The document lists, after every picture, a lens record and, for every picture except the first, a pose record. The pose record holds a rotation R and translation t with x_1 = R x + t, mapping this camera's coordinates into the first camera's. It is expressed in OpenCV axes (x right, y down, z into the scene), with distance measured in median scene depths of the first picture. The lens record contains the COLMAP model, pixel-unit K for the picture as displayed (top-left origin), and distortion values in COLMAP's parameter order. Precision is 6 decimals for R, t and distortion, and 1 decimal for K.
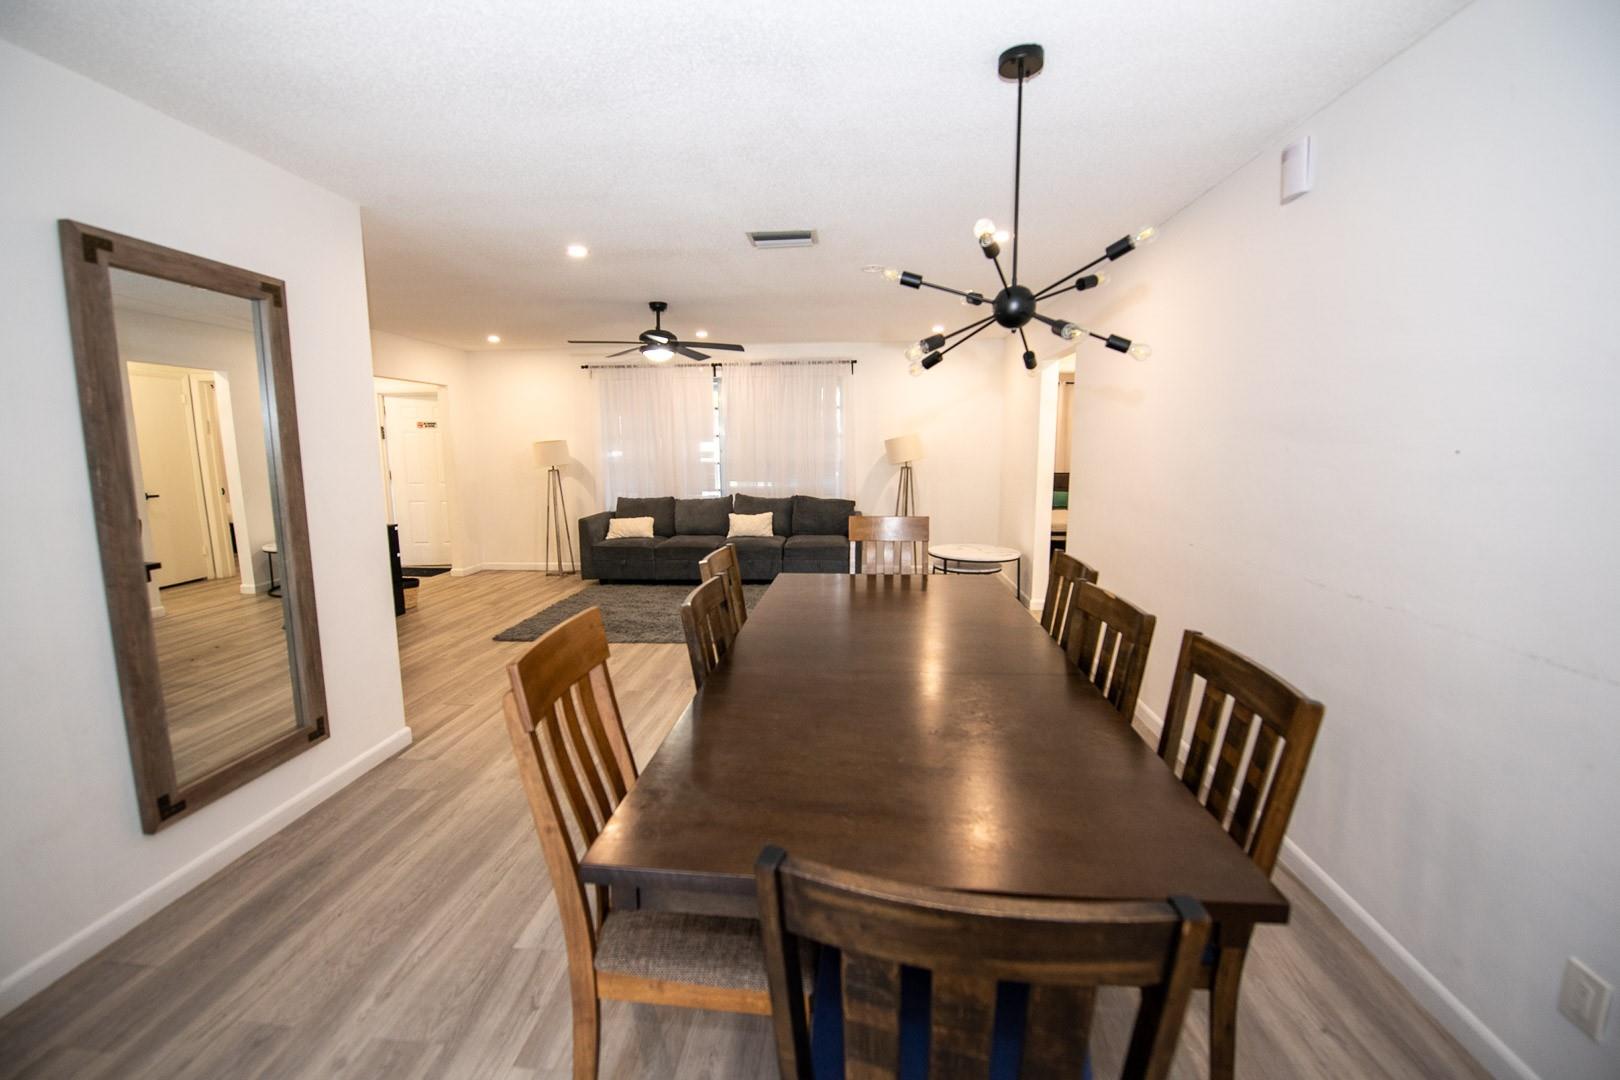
lens RADIAL K [[644.4, 0, 804.2], [0, 644.4, 533.7], [0, 0, 1]] dist [-0.014768, -0.003012]
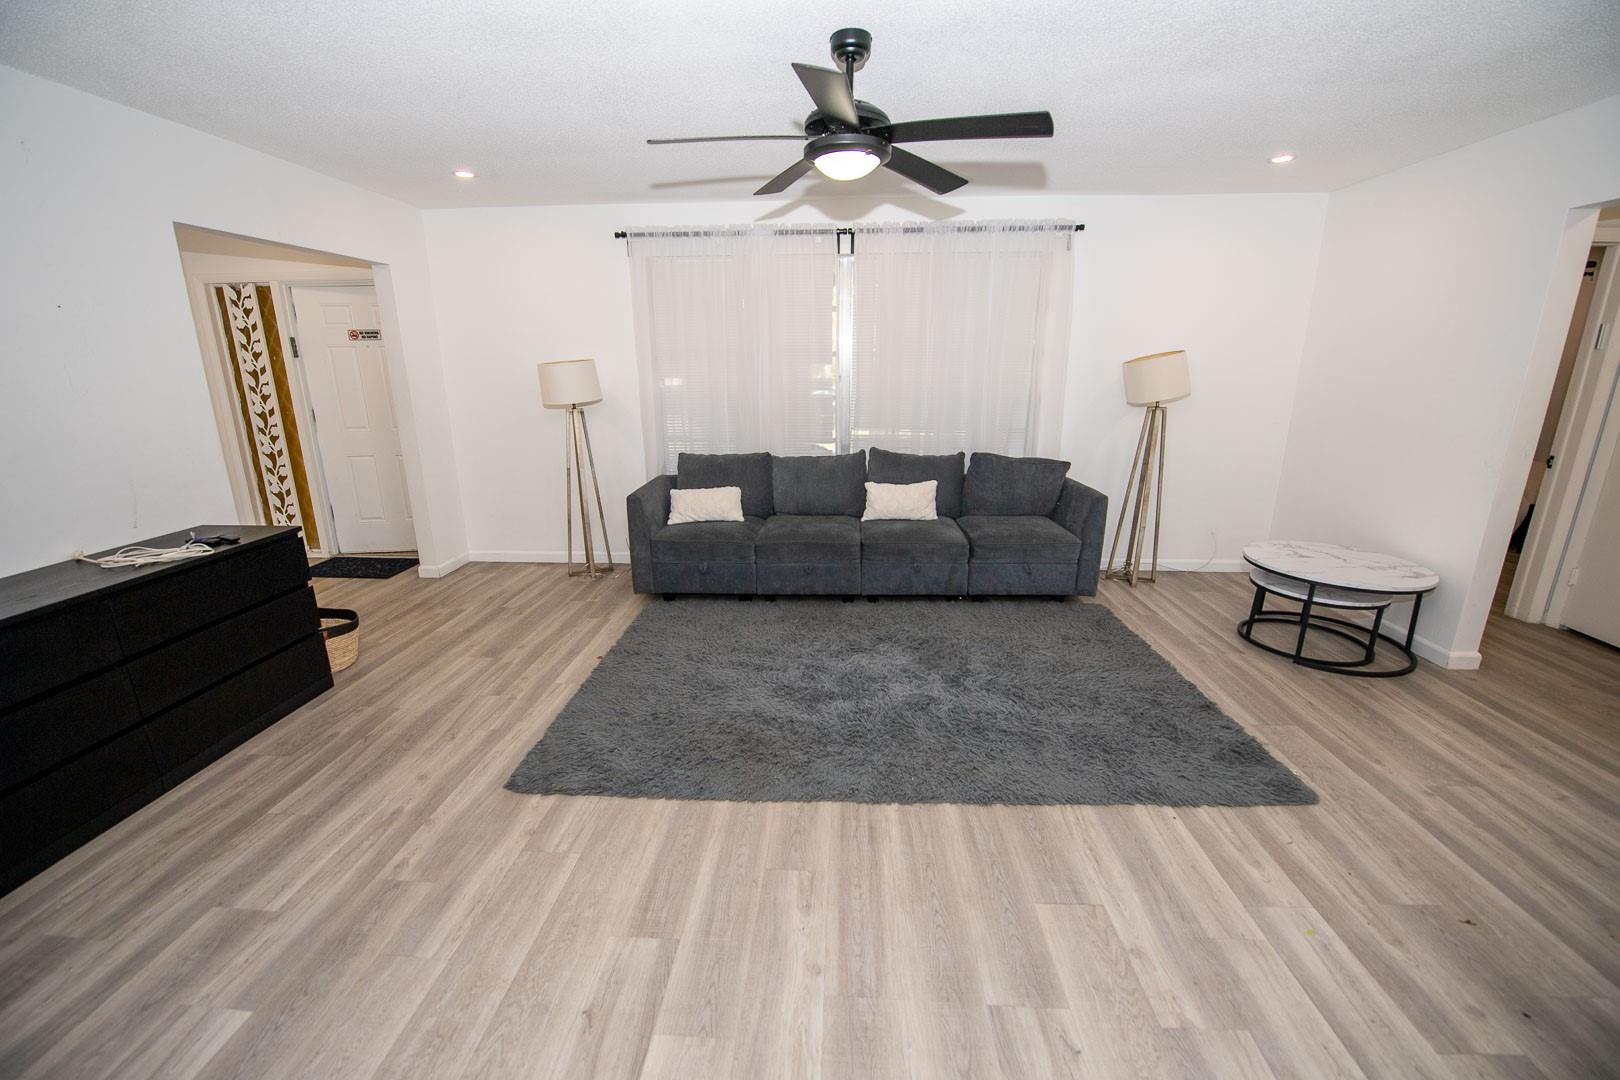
lens RADIAL K [[644.4, 0, 804.2], [0, 644.4, 533.7], [0, 0, 1]] dist [-0.014768, -0.003012]
pose [[0.999682, -0.002936, 0.025050, -0.190850], [-0.000077, 0.992841, 0.119444, -0.055927], [-0.025221, -0.119408, 0.992525, 0.378662]]
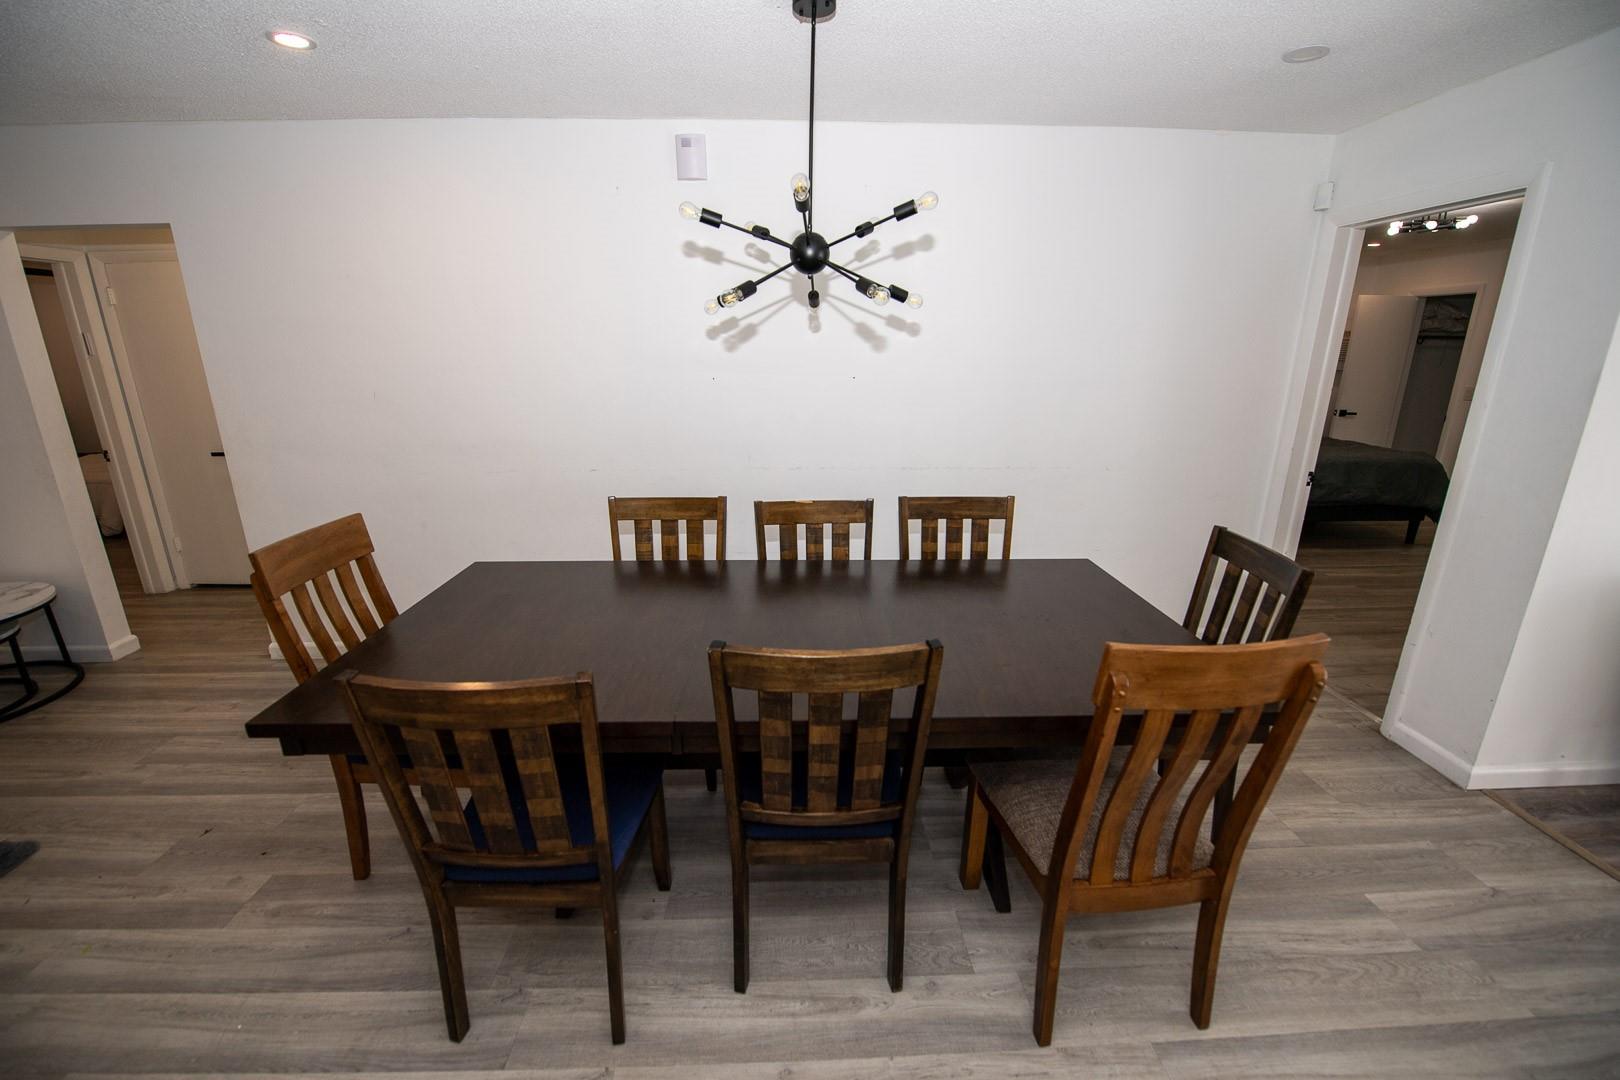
lens RADIAL K [[644.4, 0, 804.2], [0, 644.4, 533.7], [0, 0, 1]] dist [-0.014768, -0.003012]
pose [[-0.123127, -0.269055, 0.955222, -0.213182], [0.145823, 0.947193, 0.285590, -0.057103], [-0.981619, 0.174457, -0.077391, 0.312480]]
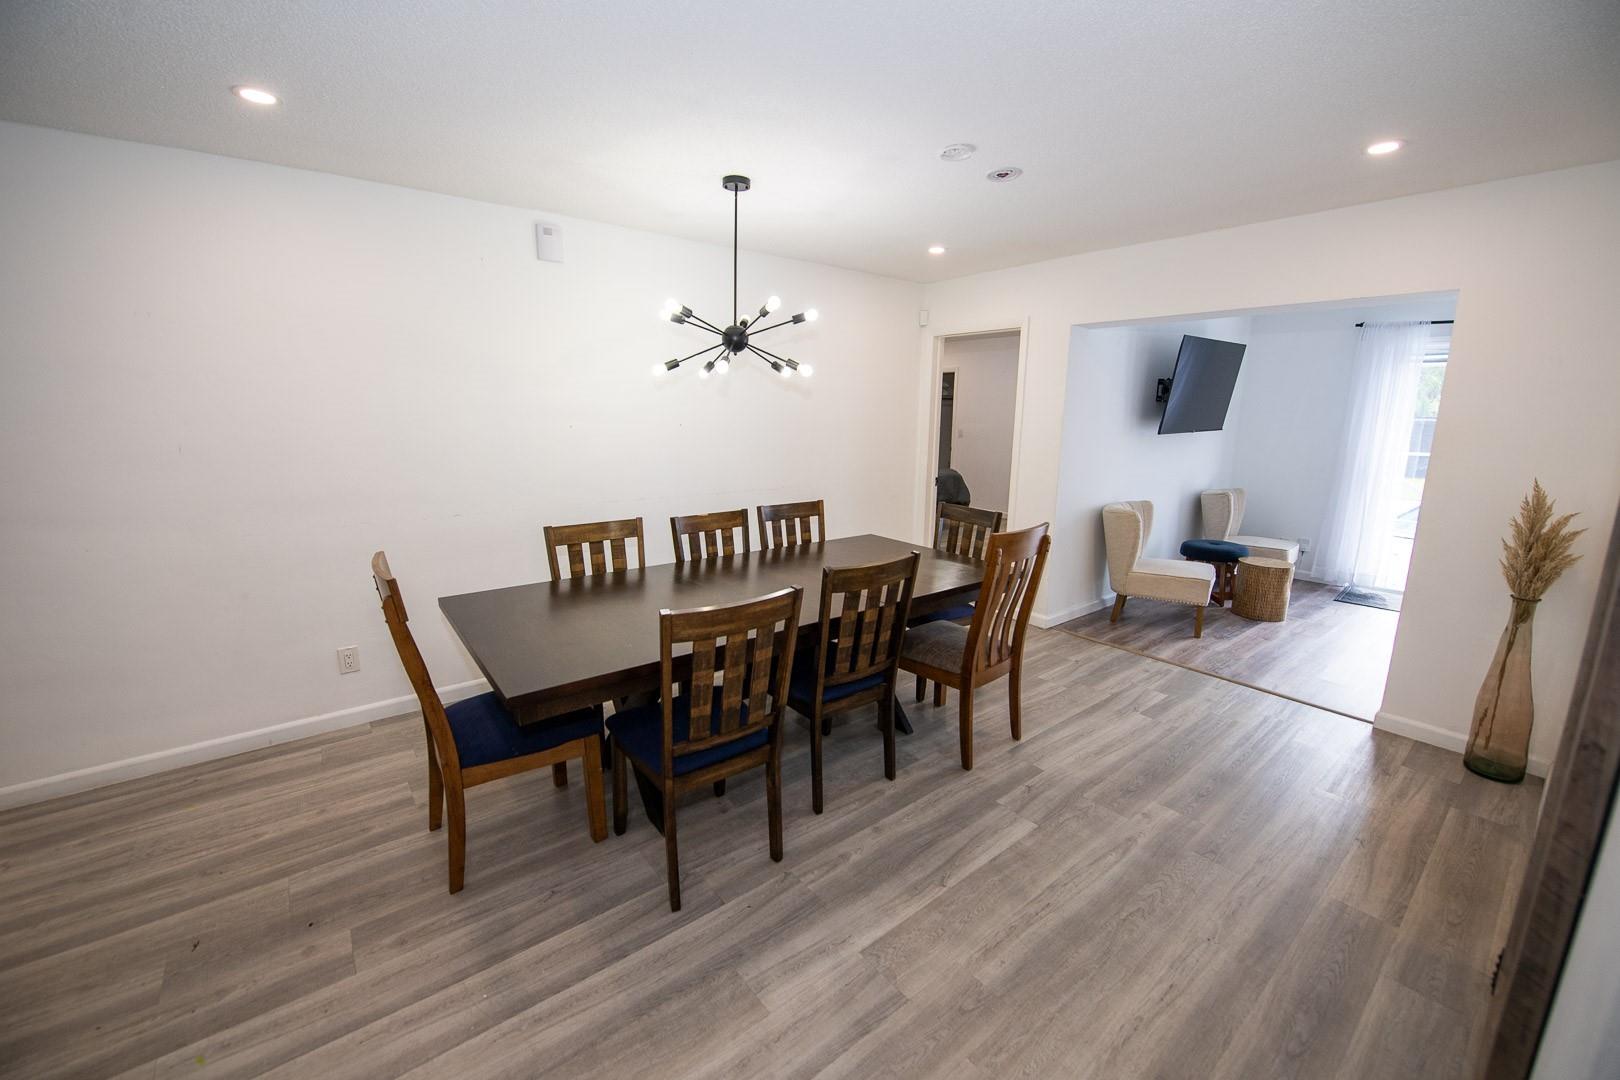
lens RADIAL K [[644.4, 0, 804.2], [0, 644.4, 533.7], [0, 0, 1]] dist [-0.014768, -0.003012]
pose [[-0.685887, -0.139951, 0.714124, -0.259181], [0.102665, 0.952908, 0.285353, -0.086114], [-0.720430, 0.269035, -0.639219, 0.534196]]
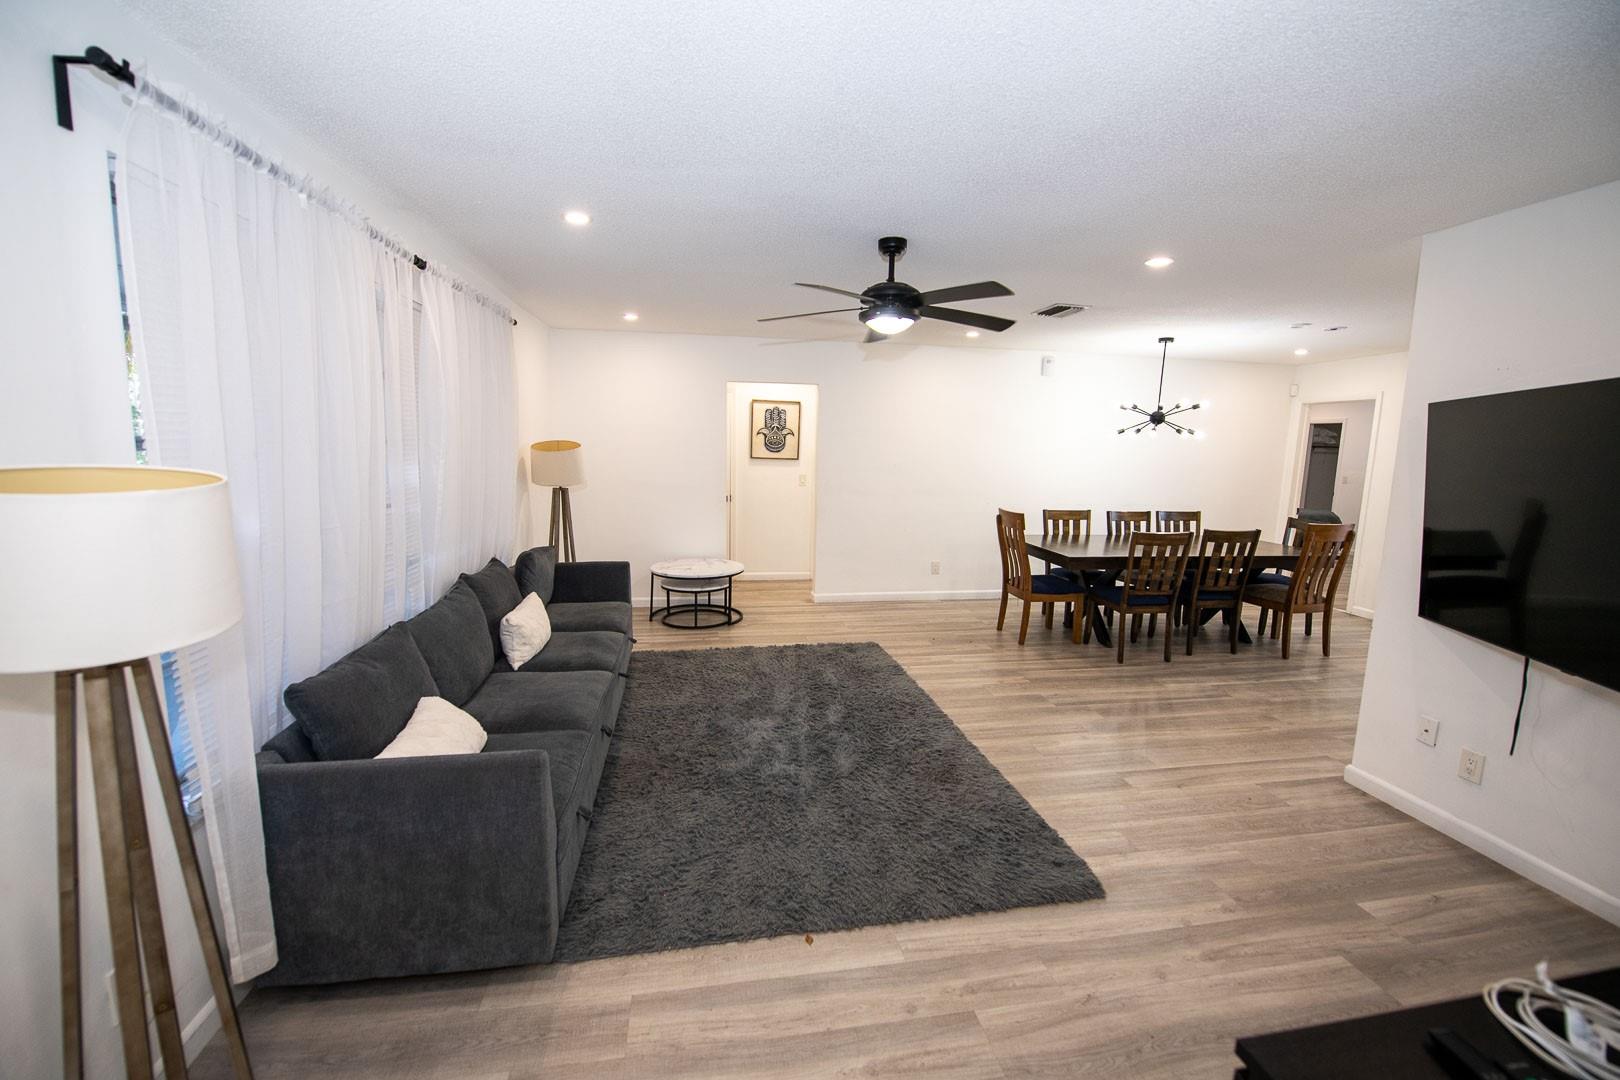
lens RADIAL K [[644.4, 0, 804.2], [0, 644.4, 533.7], [0, 0, 1]] dist [-0.014768, -0.003012]
pose [[-0.244797, -0.133732, 0.960307, -0.586170], [0.121816, 0.978352, 0.167297, -0.137701], [-0.961891, 0.157935, -0.223207, 0.885033]]
